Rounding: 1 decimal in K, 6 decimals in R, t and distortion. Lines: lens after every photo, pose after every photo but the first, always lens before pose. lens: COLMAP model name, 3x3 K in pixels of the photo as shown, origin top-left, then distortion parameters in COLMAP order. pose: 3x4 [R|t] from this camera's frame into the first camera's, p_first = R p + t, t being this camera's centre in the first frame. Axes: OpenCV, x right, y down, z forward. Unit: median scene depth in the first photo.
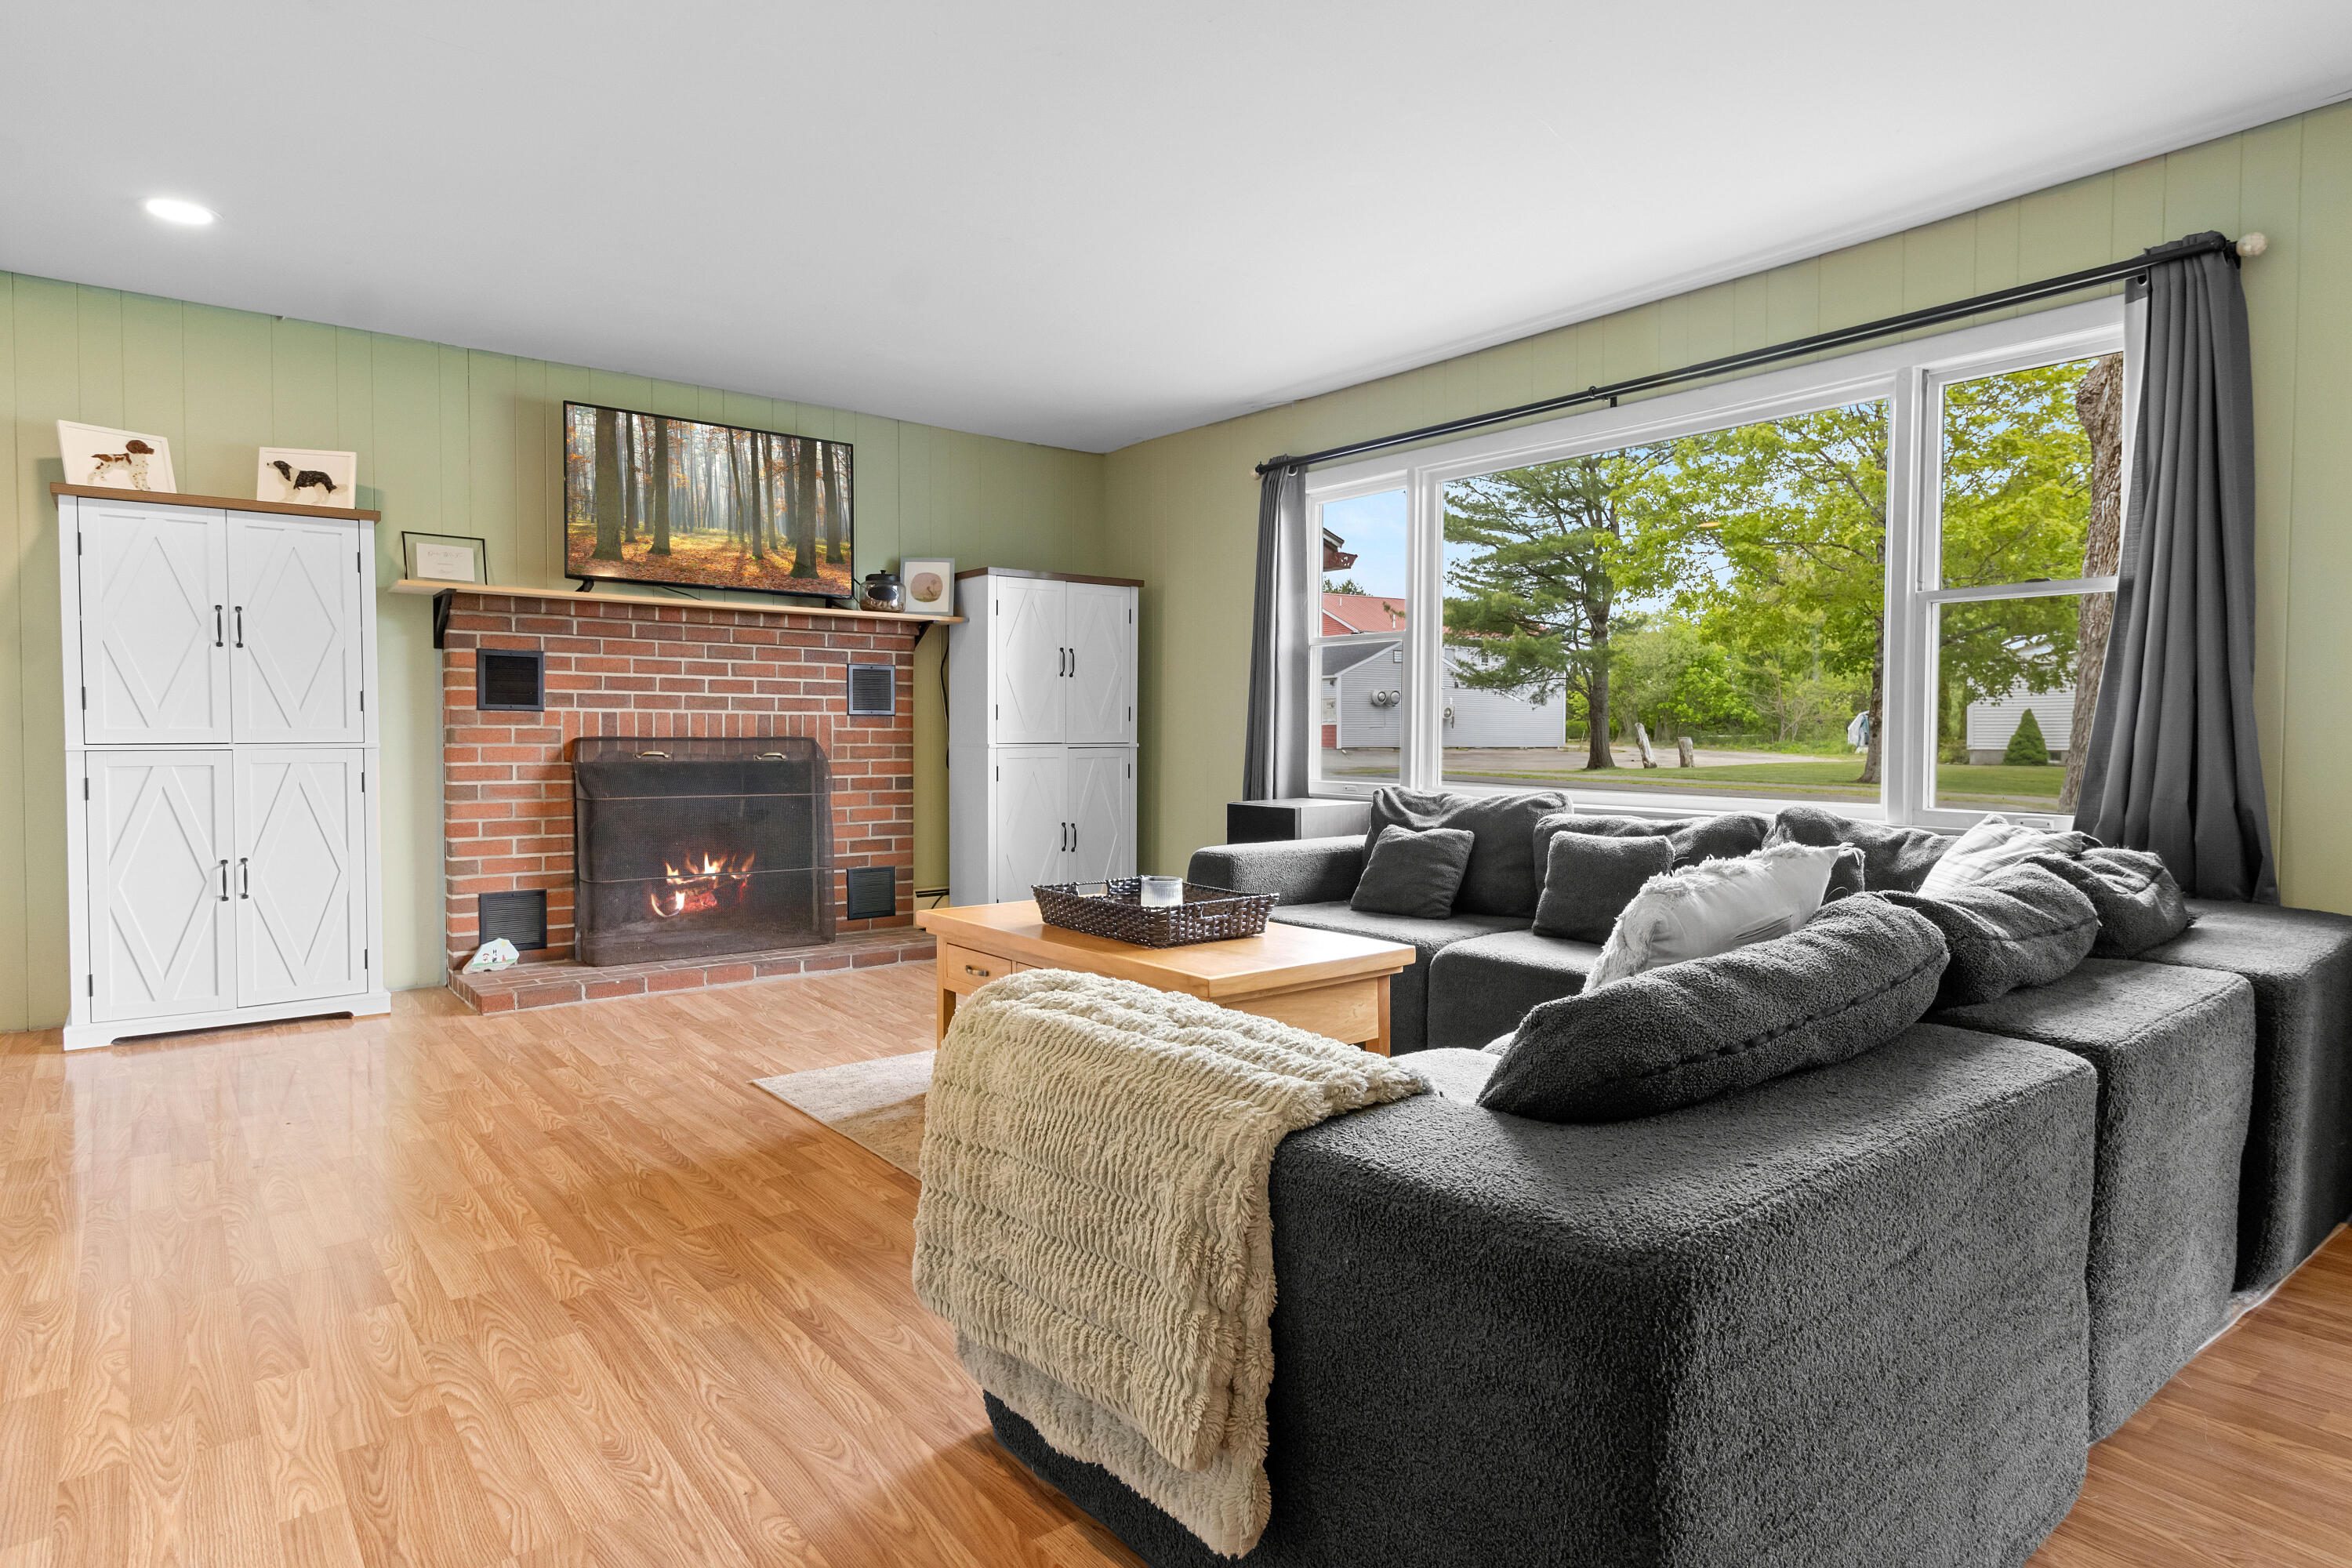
lens RADIAL K [[1309.8, 0, 1177.5], [0, 1309.8, 767.7], [0, 0, 1]] dist [0.003229, 0.006102]
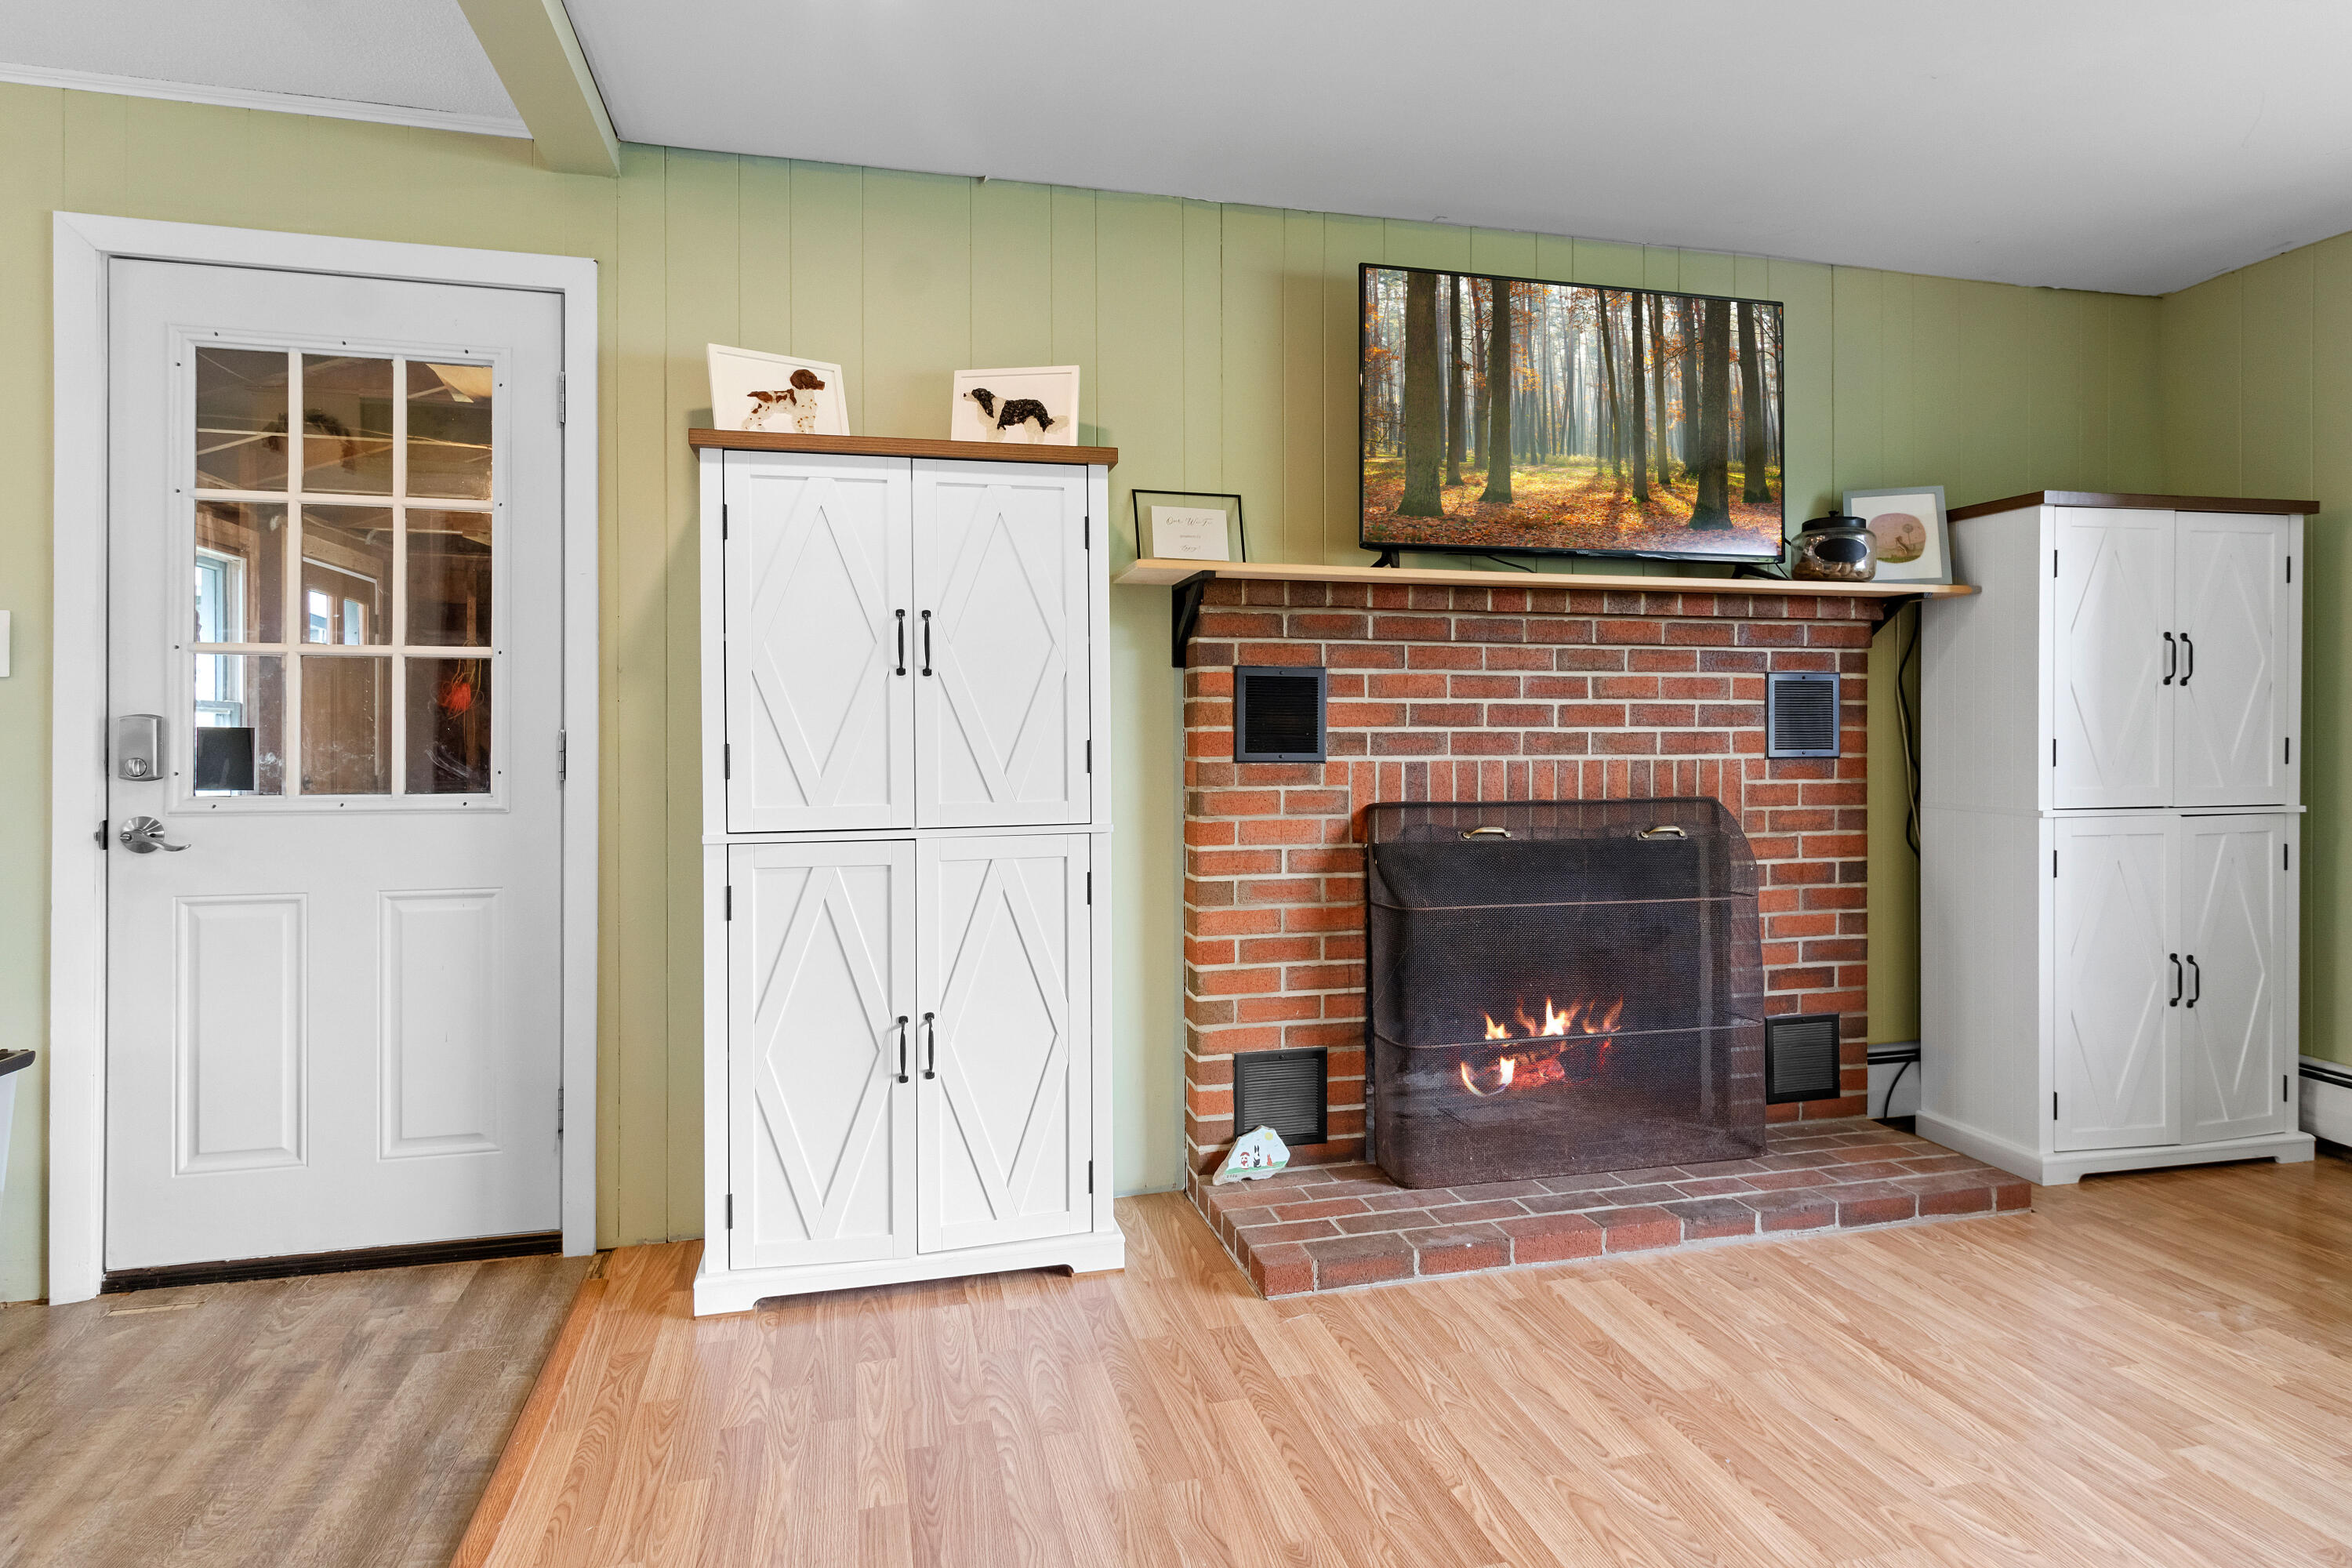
lens RADIAL K [[1309.8, 0, 1168.3], [0, 1309.8, 728.7], [0, 0, 1]] dist [0.003229, 0.006102]
pose [[0.909173, -0.006899, -0.416361, -0.294638], [-0.005565, 0.999572, -0.028714, -0.041387], [0.416381, 0.028423, 0.908746, 0.405706]]
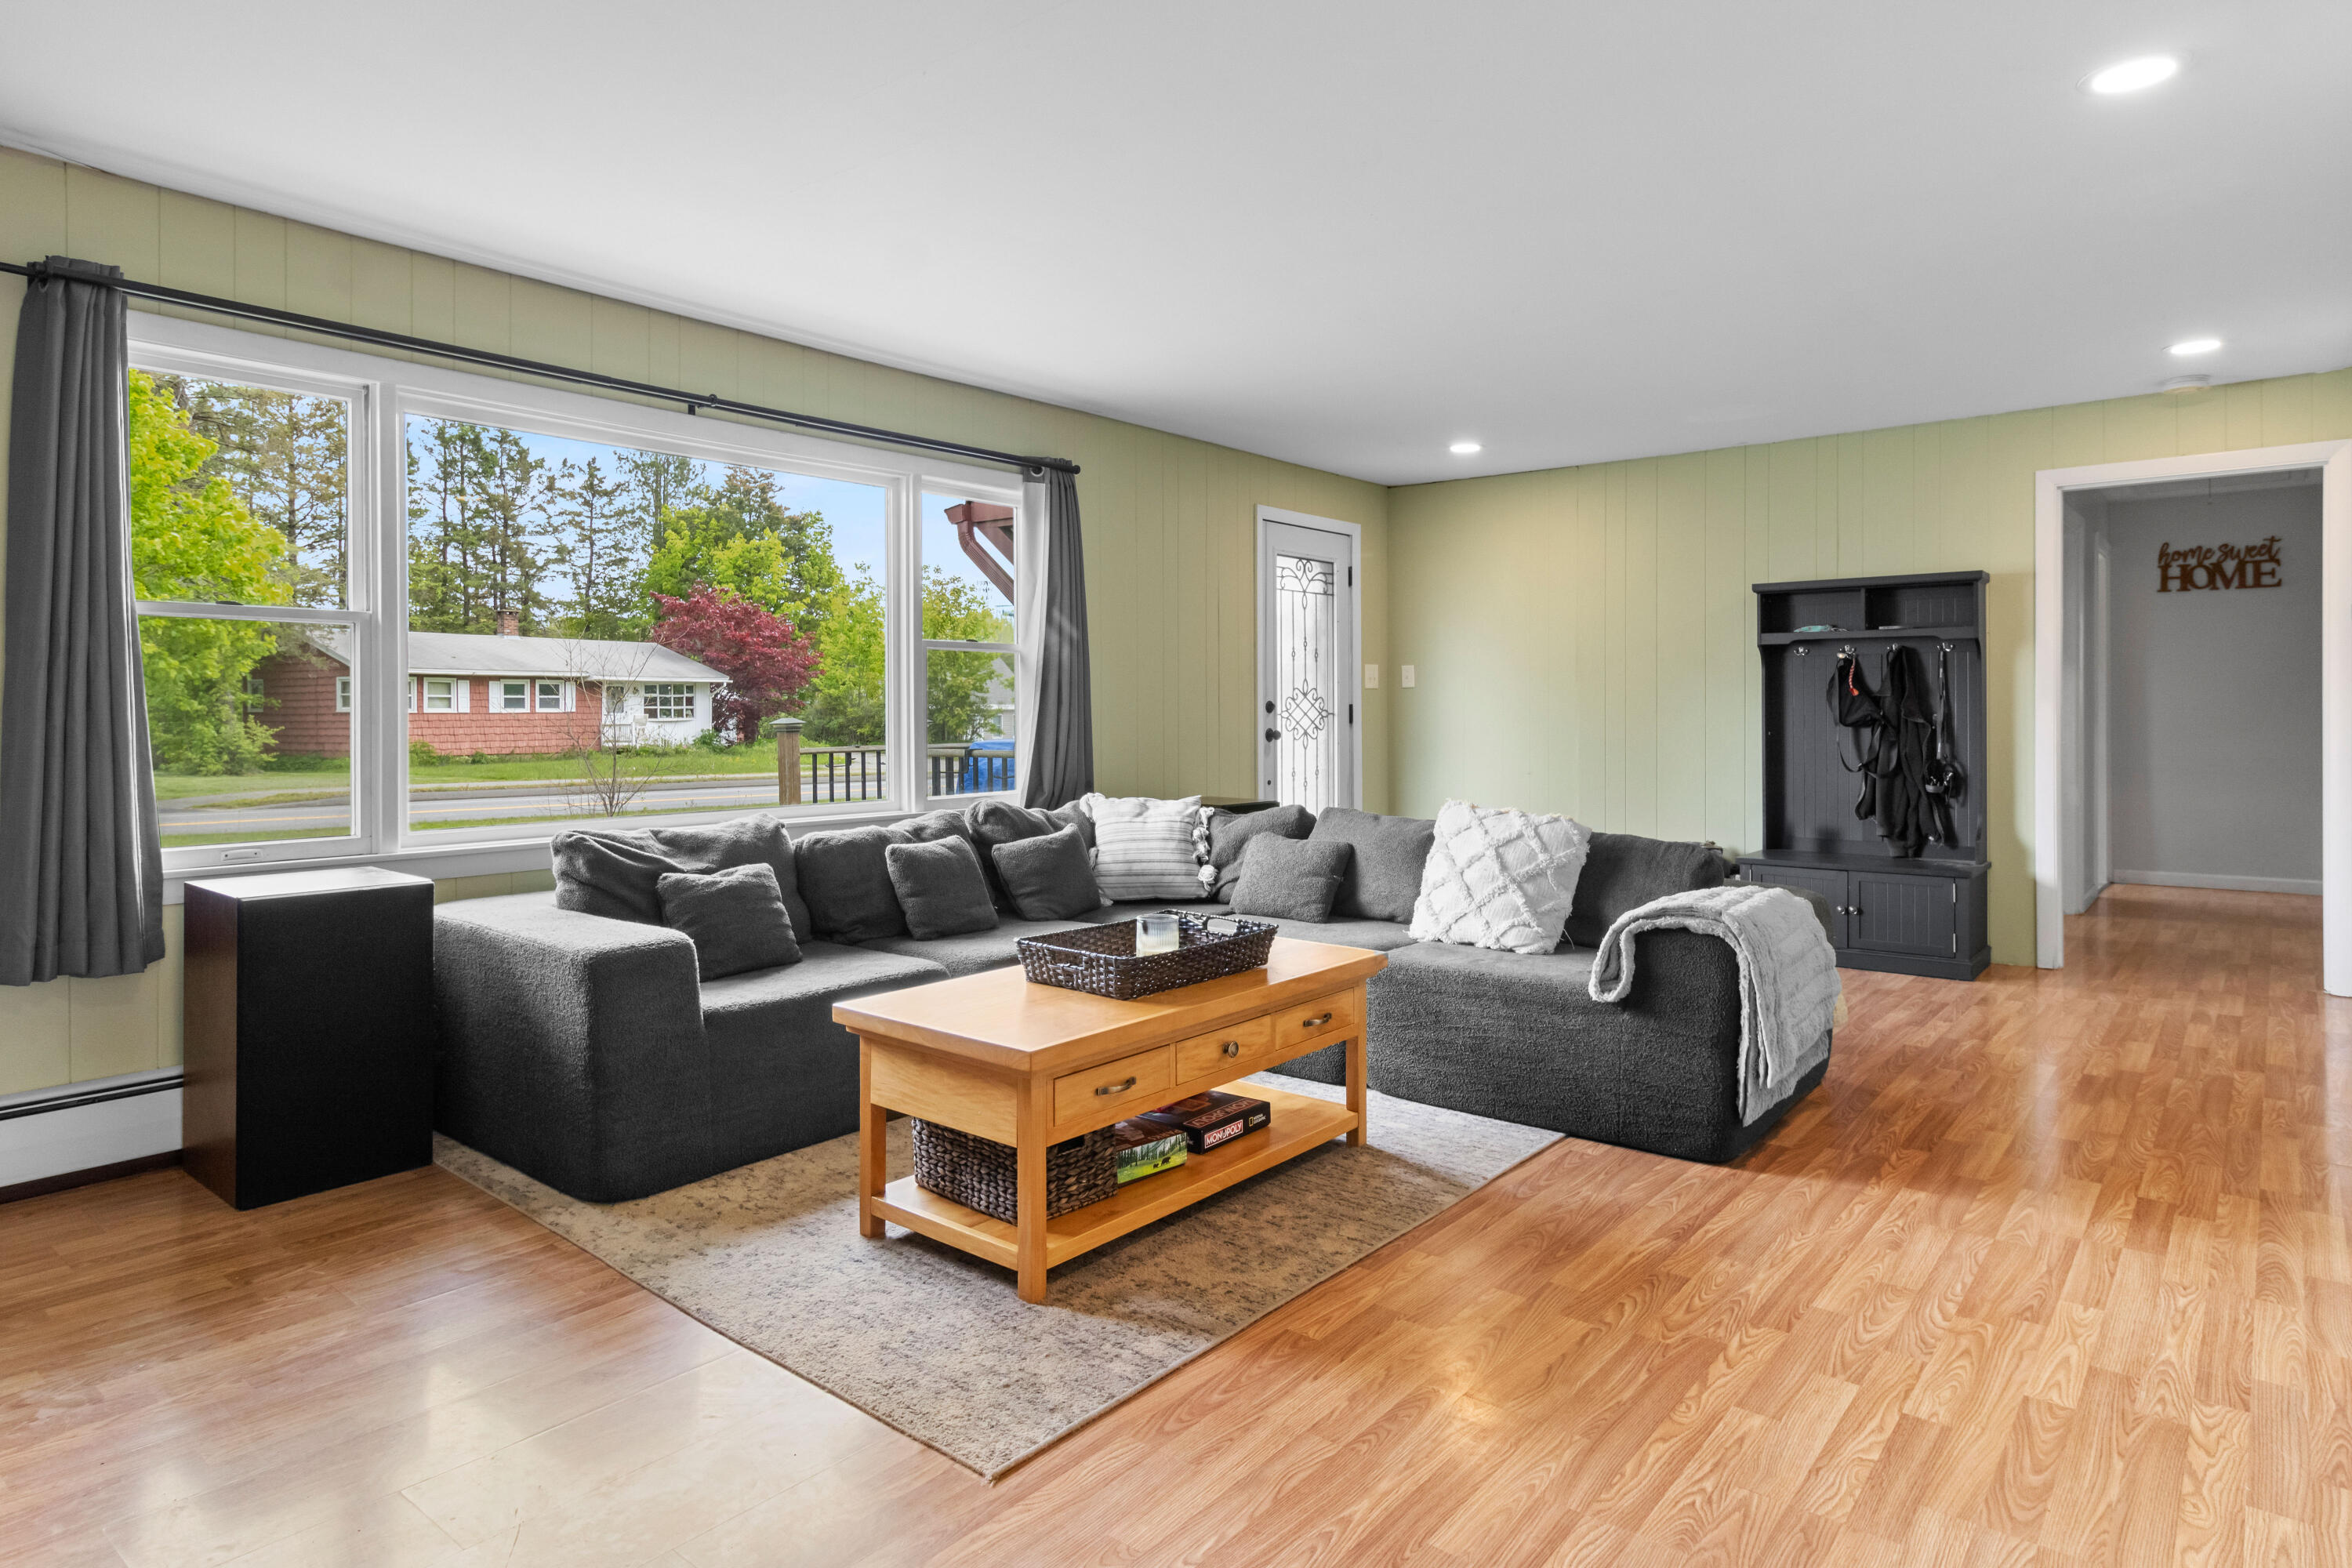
lens RADIAL K [[1309.8, 0, 1234.5], [0, 1309.8, 713.8], [0, 0, 1]] dist [0.003229, 0.006102]
pose [[-0.224567, -0.006999, 0.974433, -1.038855], [0.030458, 0.999435, 0.014198, -0.083052], [-0.973982, 0.032867, -0.224227, 1.237047]]
